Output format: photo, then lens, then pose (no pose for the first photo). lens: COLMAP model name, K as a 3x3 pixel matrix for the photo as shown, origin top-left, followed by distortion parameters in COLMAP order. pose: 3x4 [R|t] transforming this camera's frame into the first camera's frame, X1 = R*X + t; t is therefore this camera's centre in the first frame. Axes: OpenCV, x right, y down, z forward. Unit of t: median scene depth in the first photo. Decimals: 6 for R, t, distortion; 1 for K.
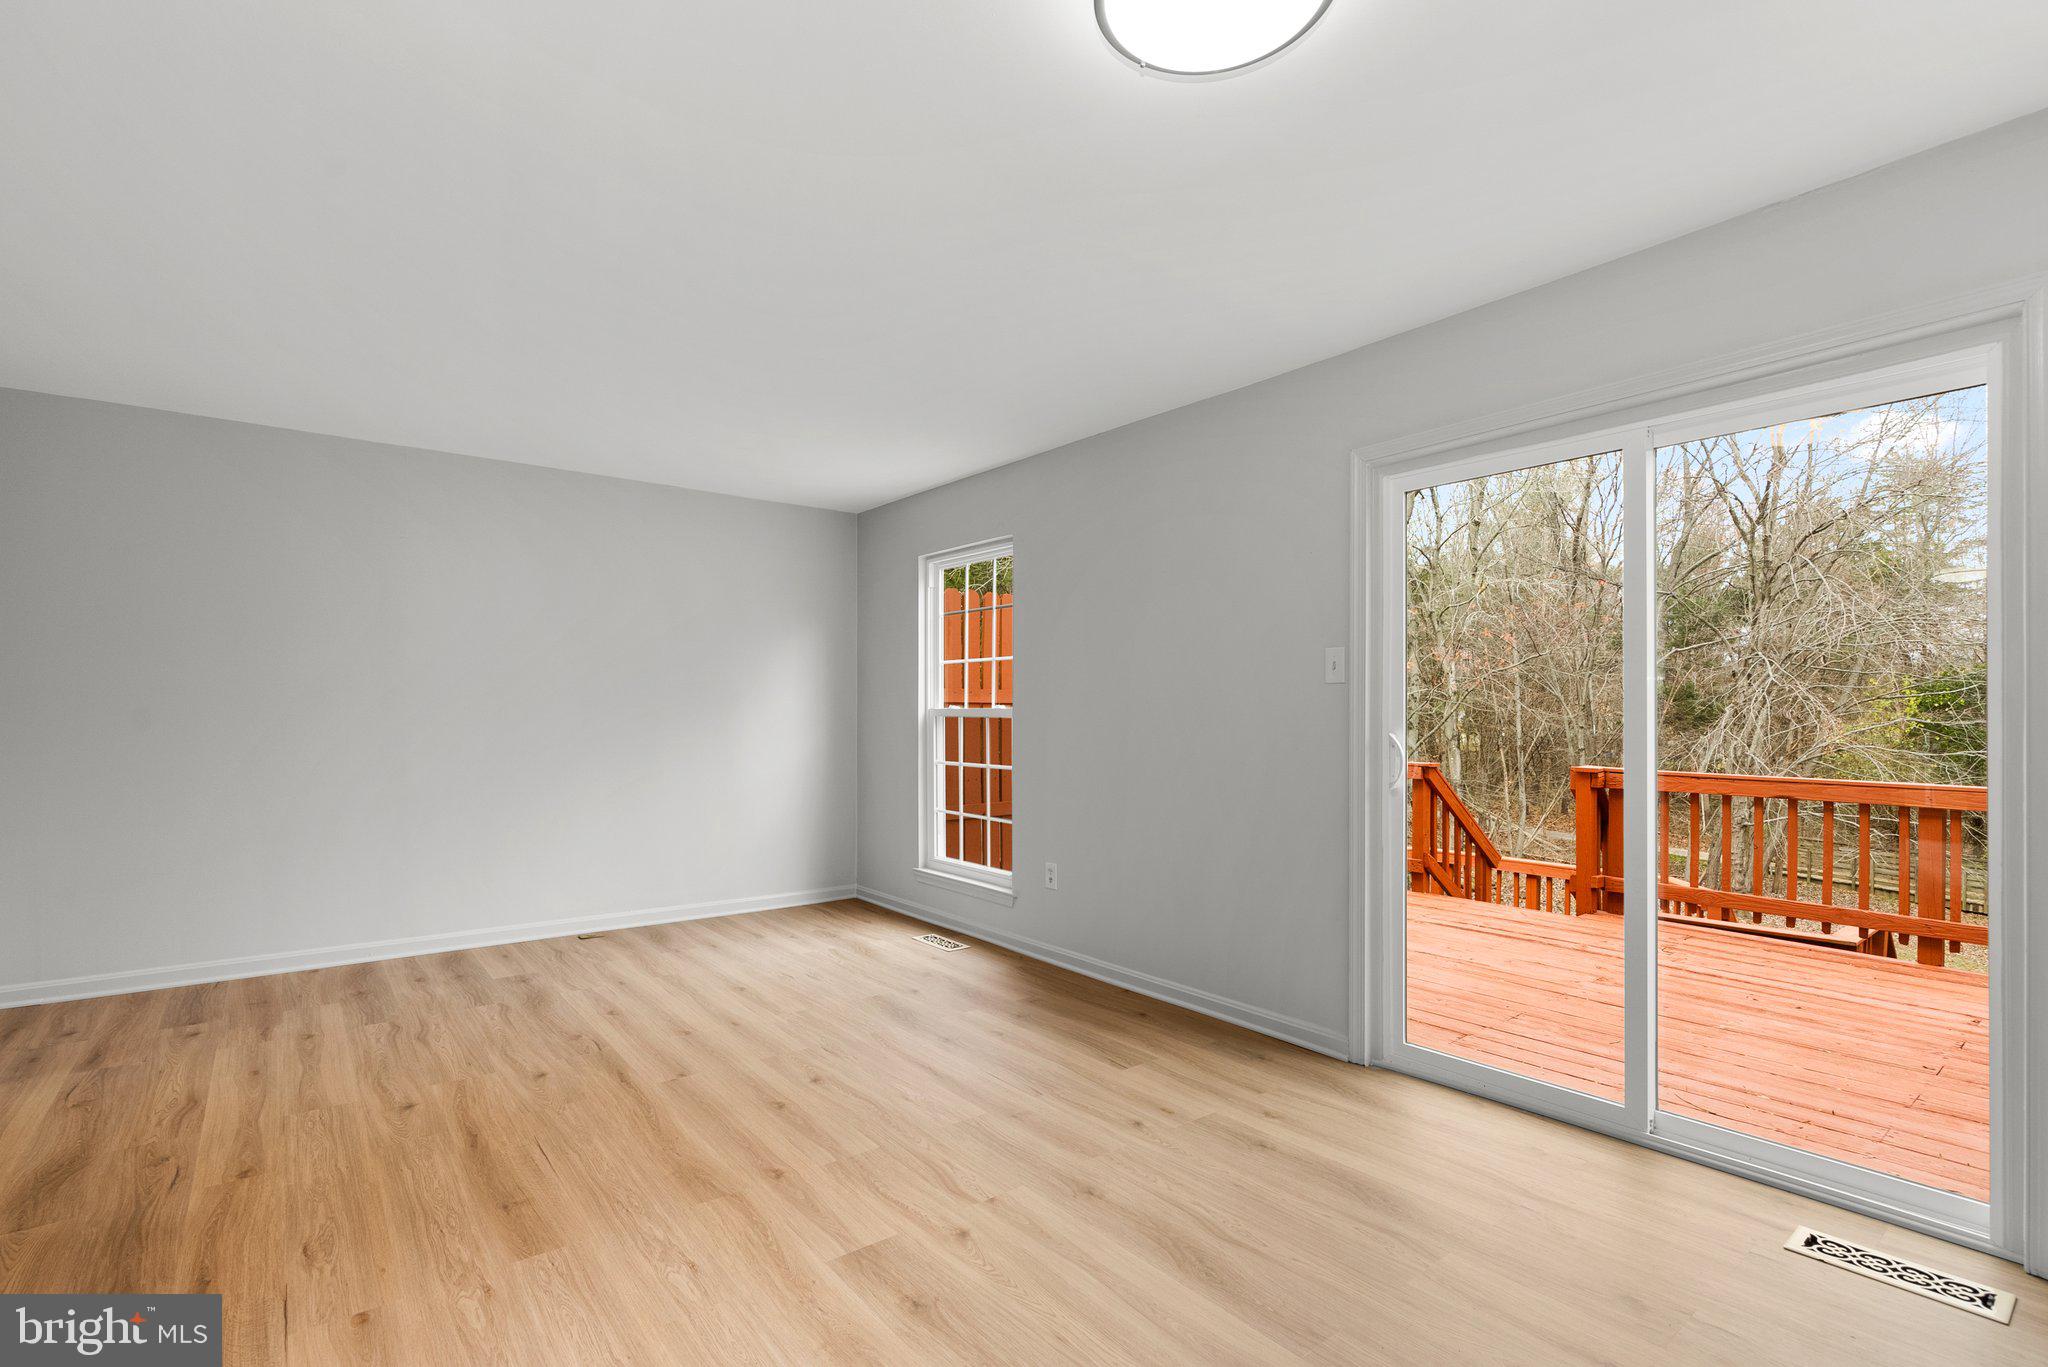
lens RADIAL K [[941.9, 0, 1009.9], [0, 941.9, 721.6], [0, 0, 1]] dist [-0.001440, 0.000355]
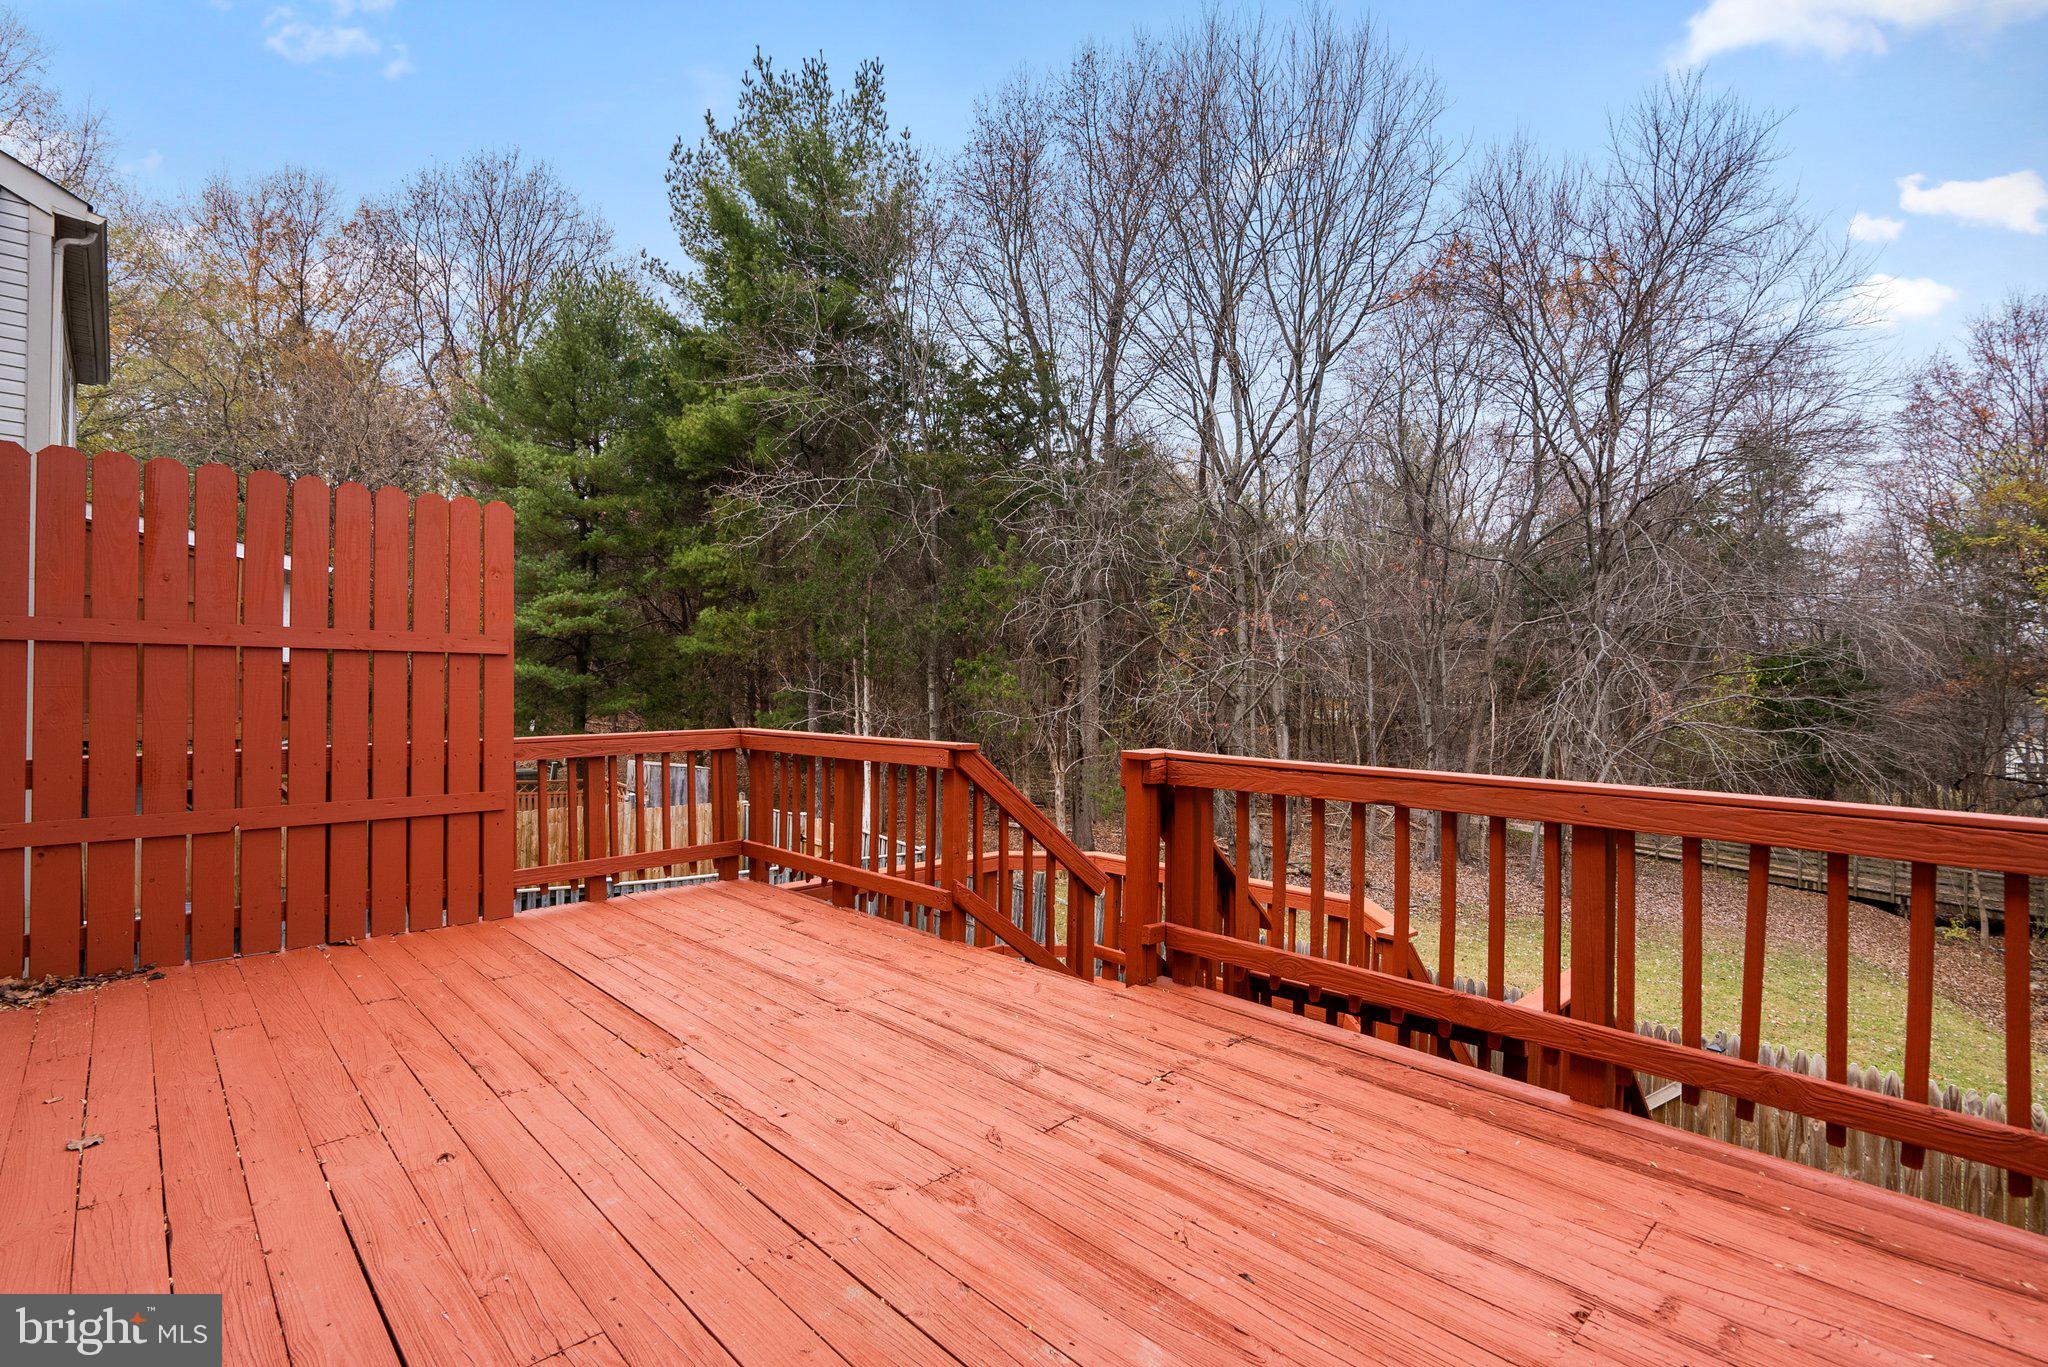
lens RADIAL K [[941.9, 0, 1016.5], [0, 941.9, 687.5], [0, 0, 1]] dist [-0.001440, 0.000355]
pose [[0.996087, 0.006573, 0.088130, 0.157805], [-0.005753, 0.999938, -0.009557, 0.003919], [-0.088187, 0.009013, 0.996063, 0.125231]]
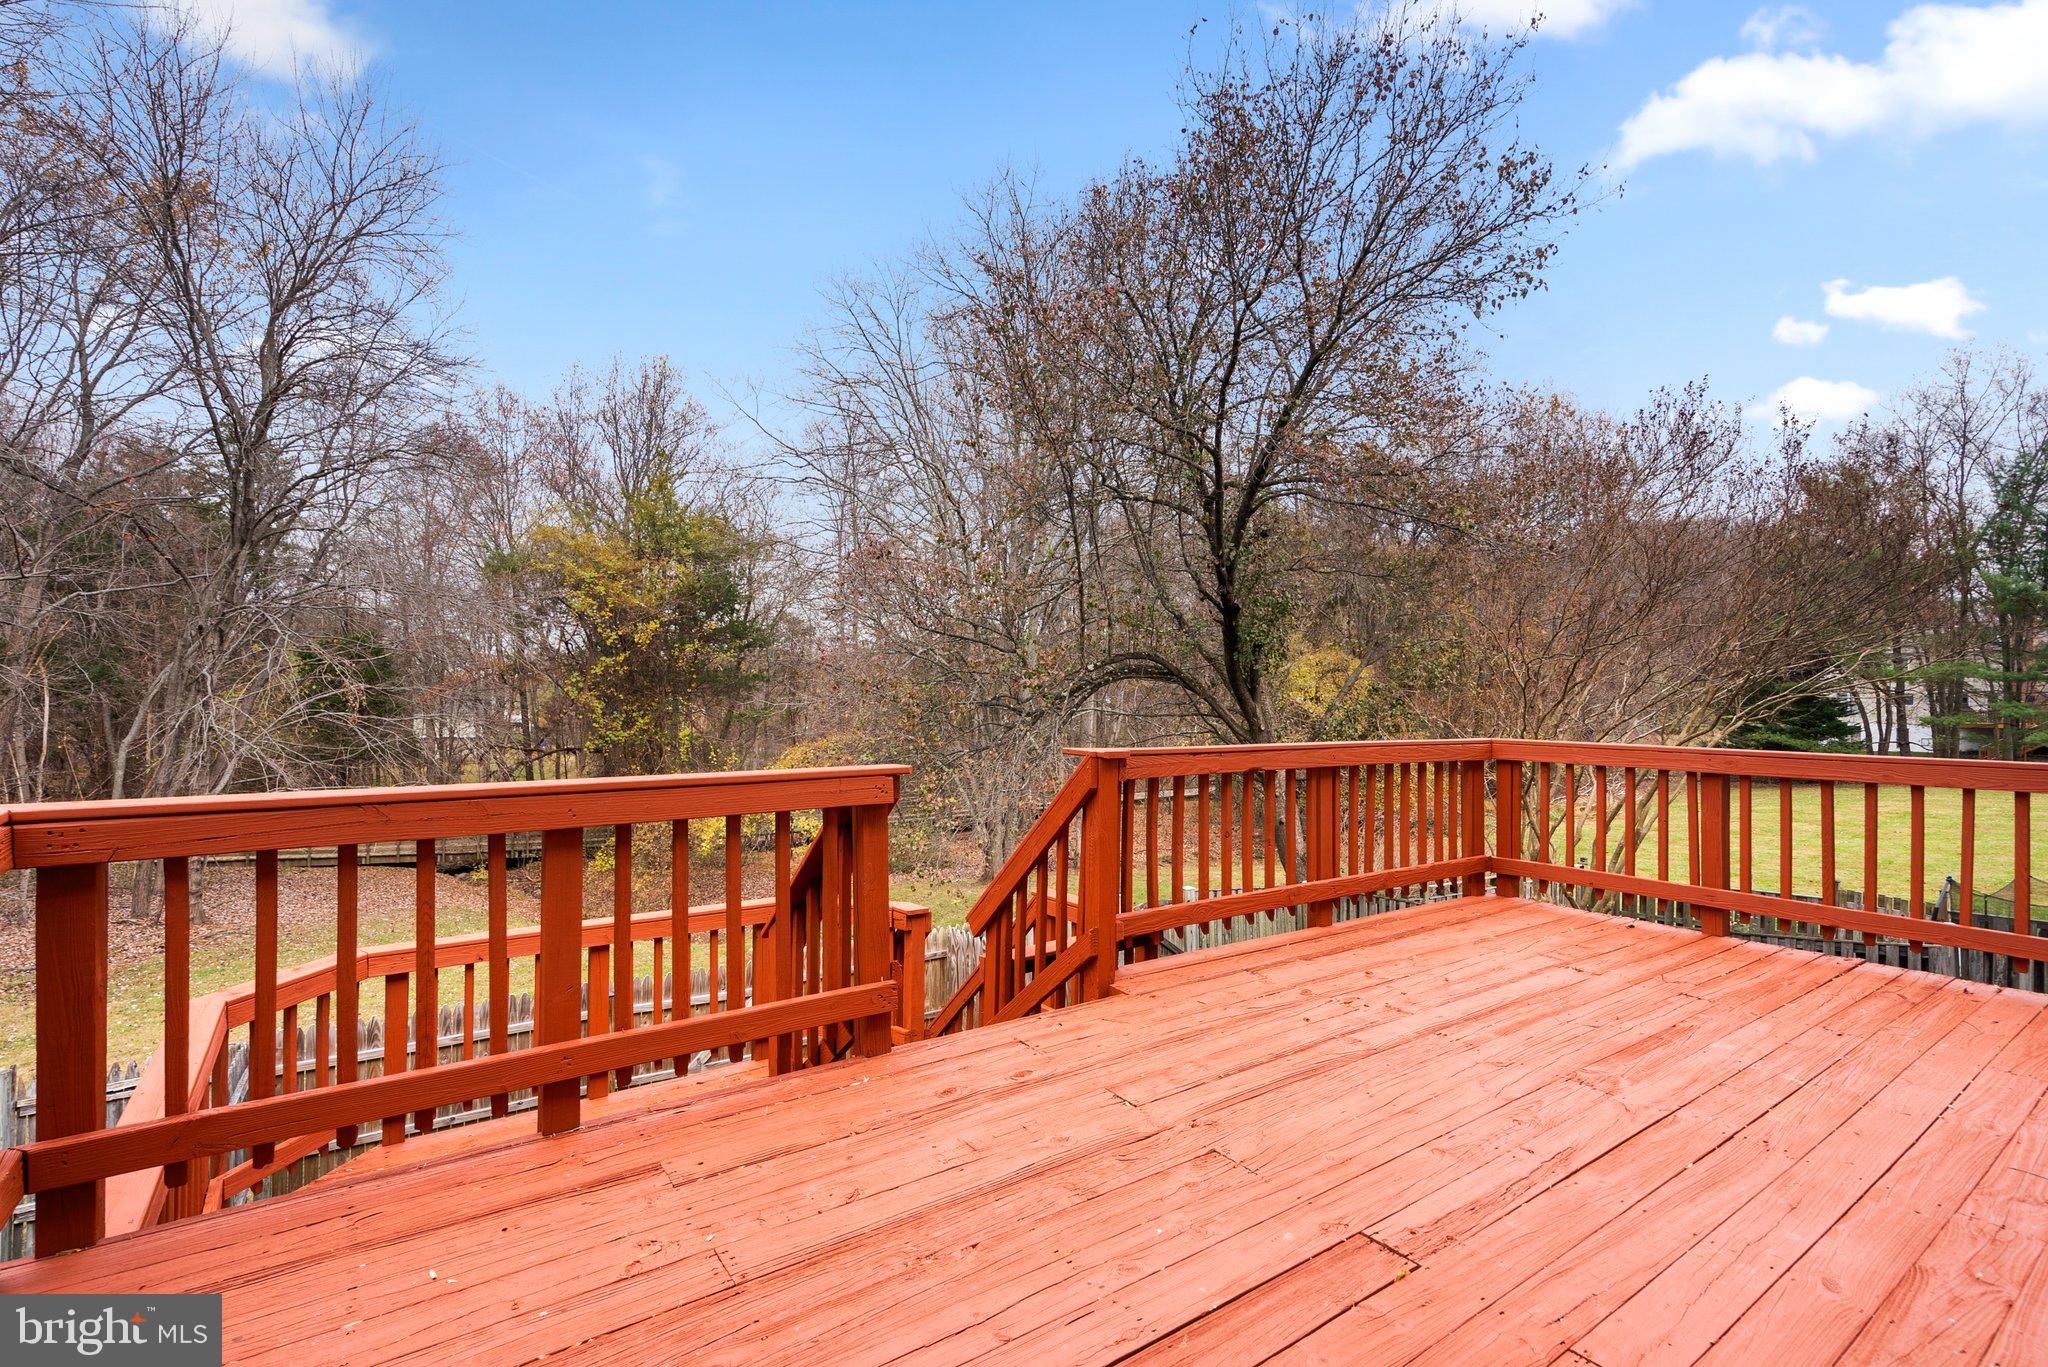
lens RADIAL K [[941.9, 0, 1040.2], [0, 941.9, 677.3], [0, 0, 1]] dist [-0.001440, 0.000355]
pose [[0.052296, 0.013812, 0.998536, -0.001817], [0.001431, 0.999902, -0.013906, 0.004343], [-0.998631, 0.002156, 0.052271, 0.336936]]
